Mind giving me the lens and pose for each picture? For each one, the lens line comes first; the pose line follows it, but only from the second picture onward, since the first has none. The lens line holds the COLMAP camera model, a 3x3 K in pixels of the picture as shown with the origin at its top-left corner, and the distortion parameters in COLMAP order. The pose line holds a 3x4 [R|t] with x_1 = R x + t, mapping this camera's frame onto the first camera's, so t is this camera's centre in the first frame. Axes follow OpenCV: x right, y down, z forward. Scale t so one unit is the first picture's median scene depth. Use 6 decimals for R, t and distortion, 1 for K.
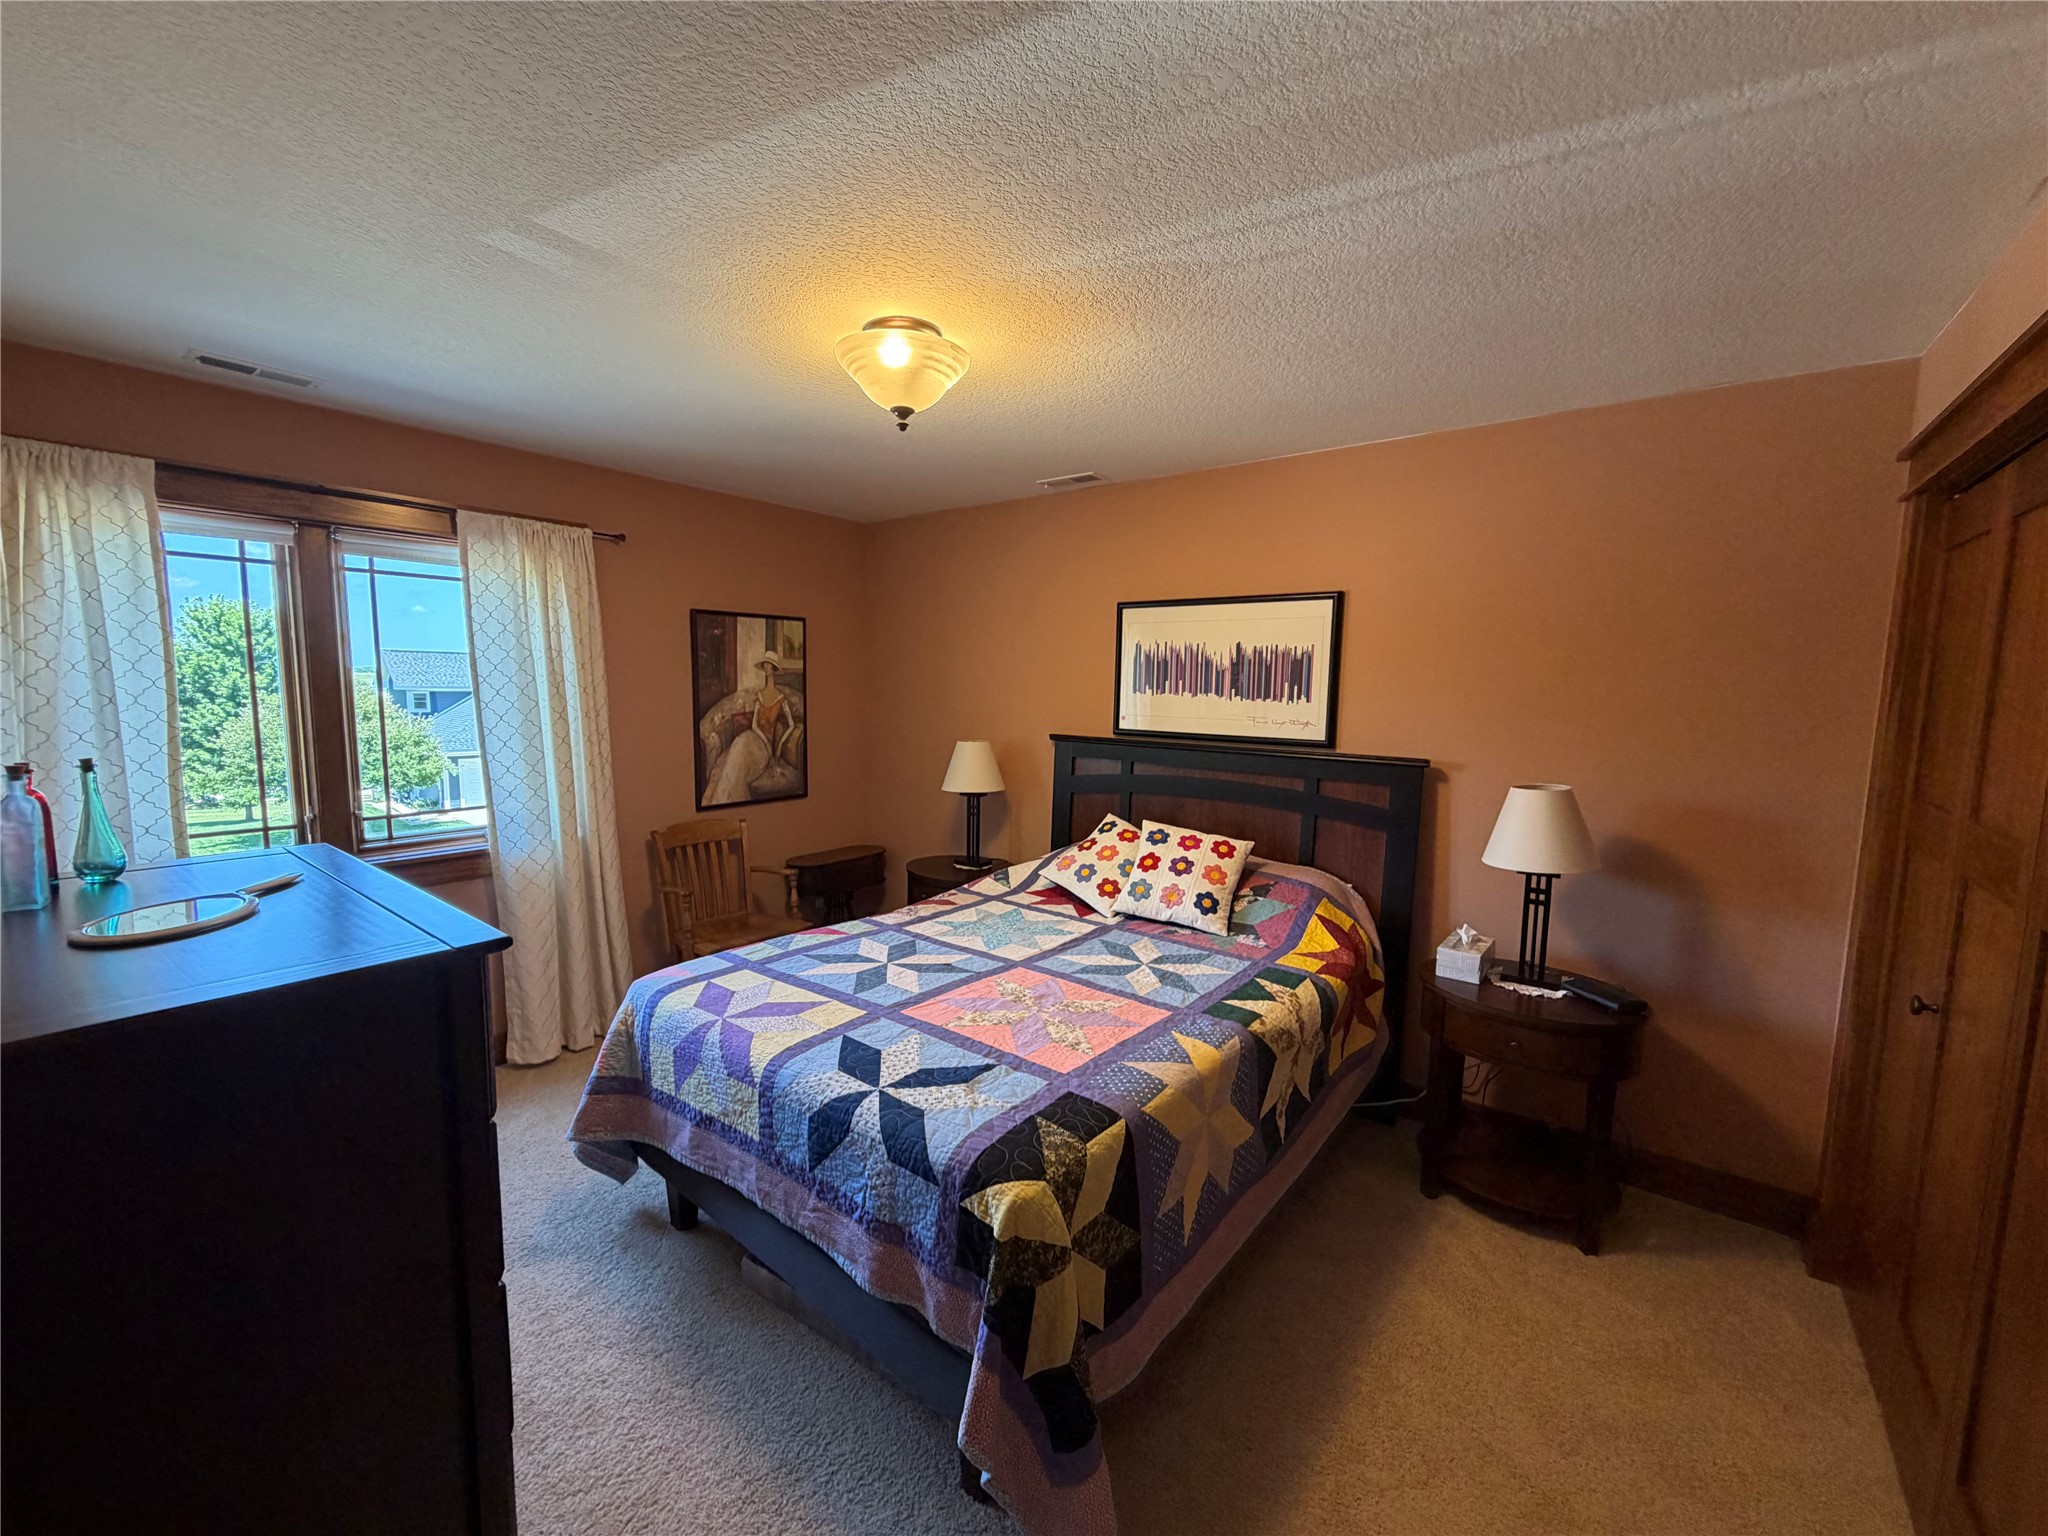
lens RADIAL K [[817.2, 0, 1022.1], [0, 817.2, 766.5], [0, 0, 1]] dist [0.000384, 0.000091]
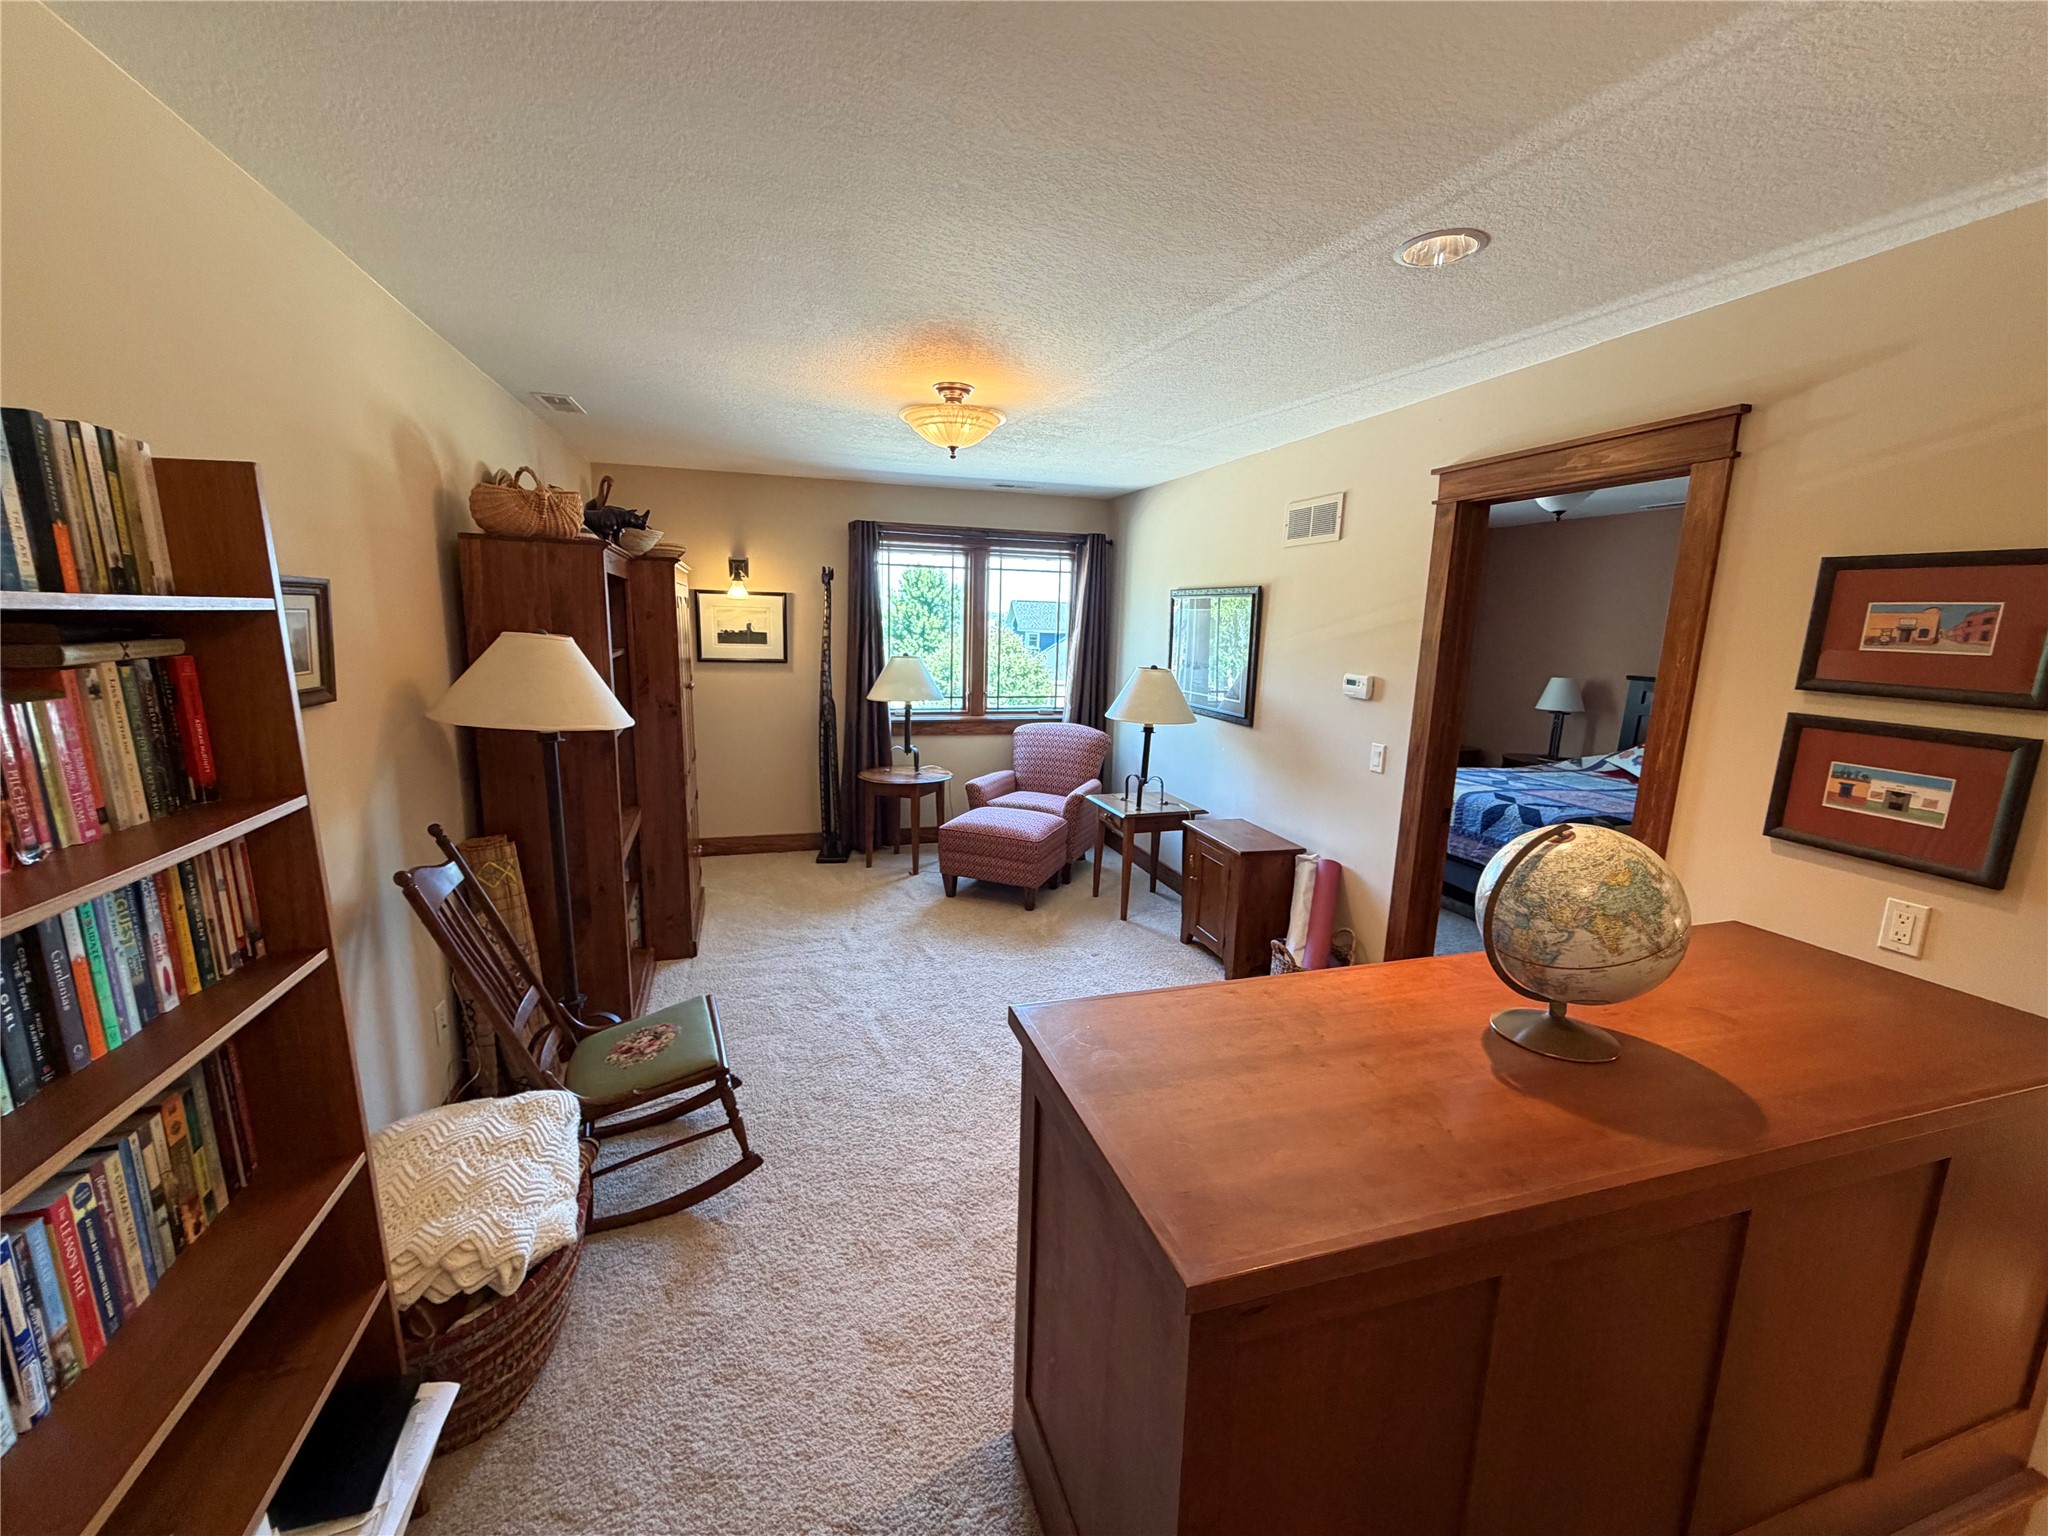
lens RADIAL K [[817.2, 0, 1020.9], [0, 817.2, 766.2], [0, 0, 1]] dist [0.000384, 0.000091]
pose [[0.819415, 0.109445, -0.562655, -0.013392], [-0.073312, 0.993551, 0.086495, 0.081353], [0.568493, -0.029626, 0.822154, -0.821537]]
